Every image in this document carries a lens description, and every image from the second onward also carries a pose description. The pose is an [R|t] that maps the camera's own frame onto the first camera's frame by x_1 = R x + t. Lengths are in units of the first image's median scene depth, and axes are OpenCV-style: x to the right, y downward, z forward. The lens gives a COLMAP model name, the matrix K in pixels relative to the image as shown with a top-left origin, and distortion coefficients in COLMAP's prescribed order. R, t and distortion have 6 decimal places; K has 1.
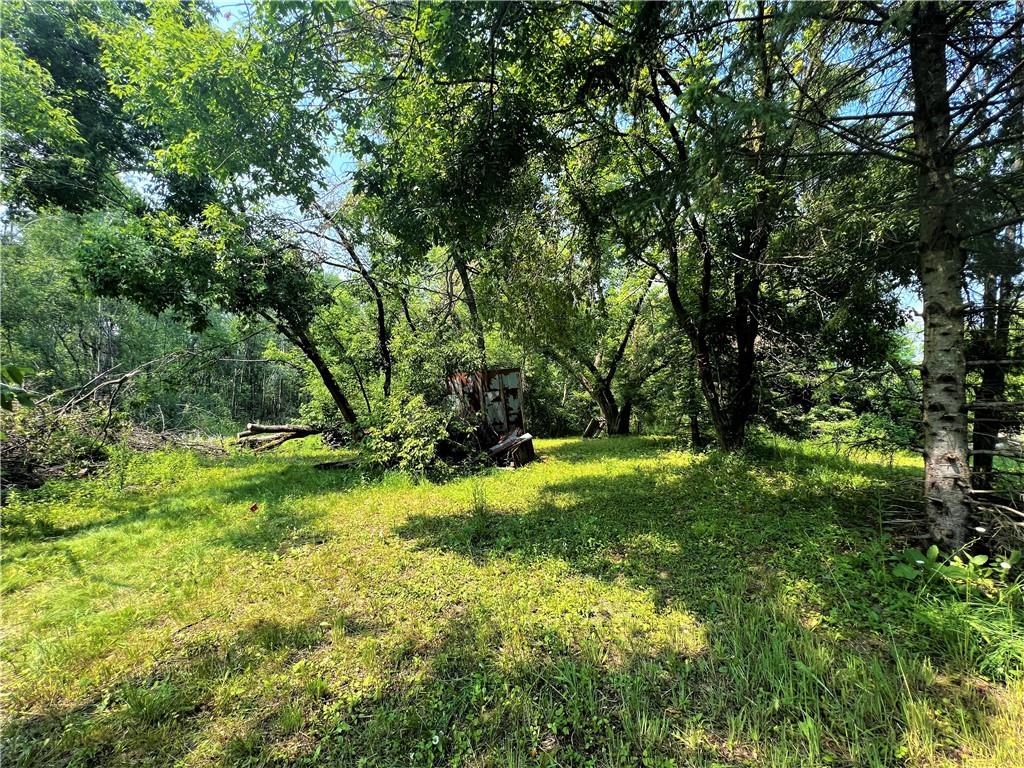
lens RADIAL K [[408.1, 0, 509.9], [0, 408.1, 384.1], [0, 0, 1]] dist [-0.001975, -0.000746]
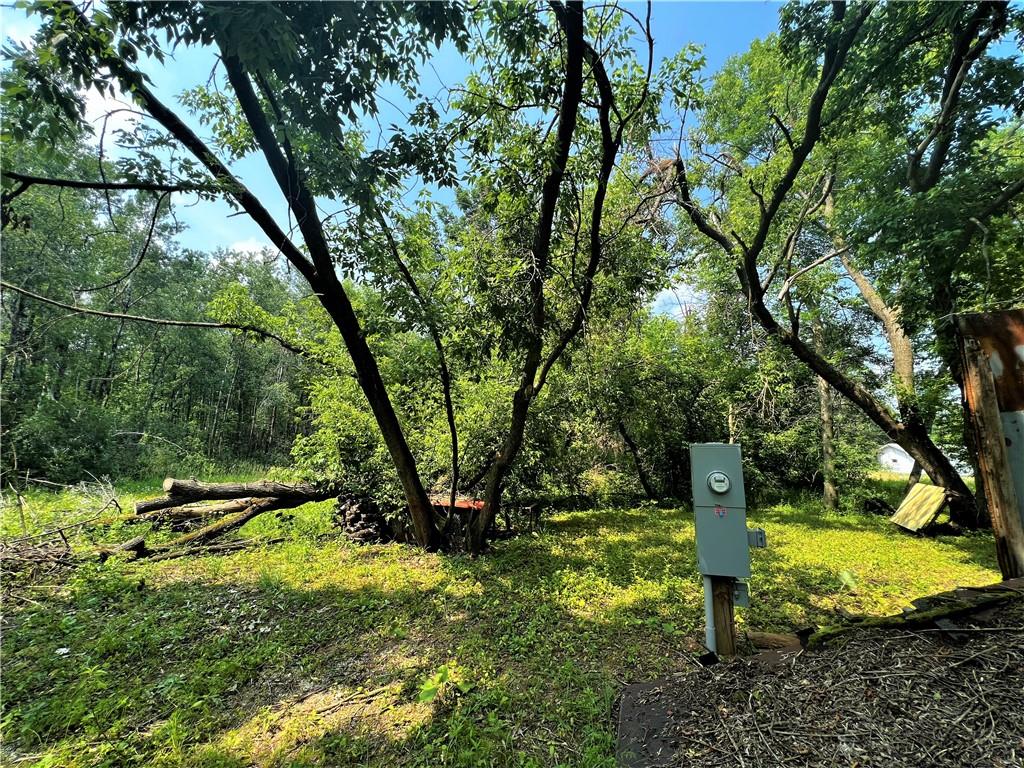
lens RADIAL K [[408.1, 0, 509.9], [0, 408.1, 384.1], [0, 0, 1]] dist [-0.001975, -0.000746]
pose [[0.999342, 0.036155, -0.002879, -0.272511], [-0.036261, 0.994251, -0.100748, 0.028384], [-0.000780, 0.100786, 0.994908, 0.537756]]
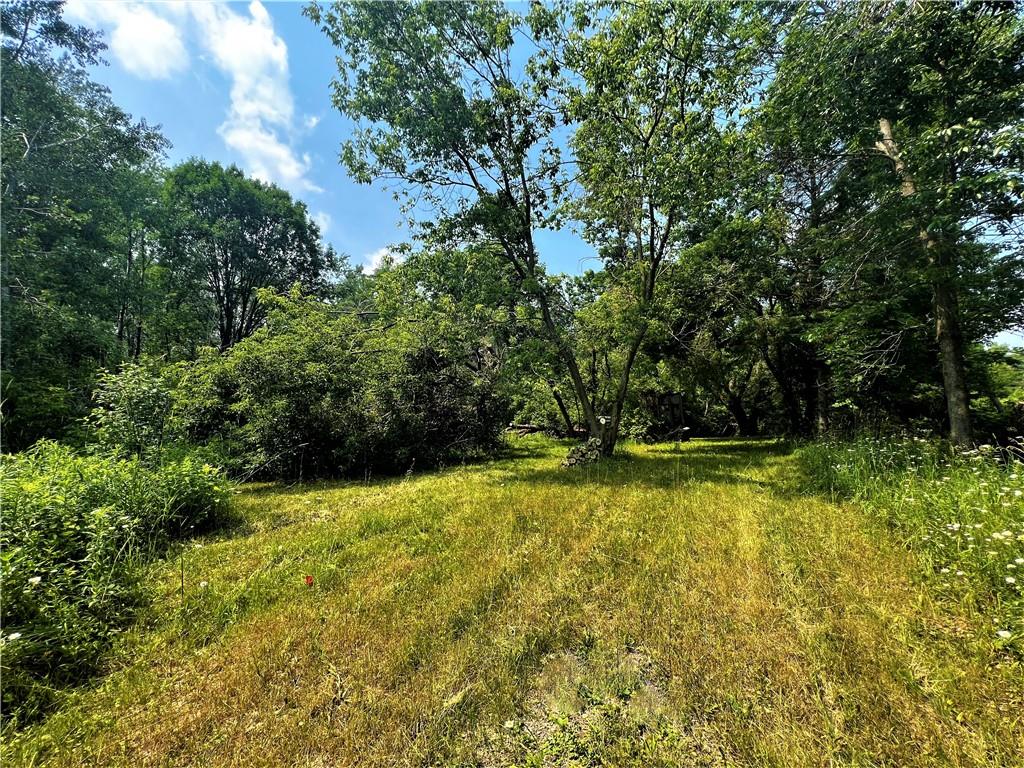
lens RADIAL K [[408.1, 0, 509.9], [0, 408.1, 384.1], [0, 0, 1]] dist [-0.001975, -0.000746]
pose [[0.949579, -0.014479, -0.313194, -0.080539], [0.004173, 0.999428, -0.033553, -0.012952], [0.313501, 0.030555, 0.949096, -0.631558]]
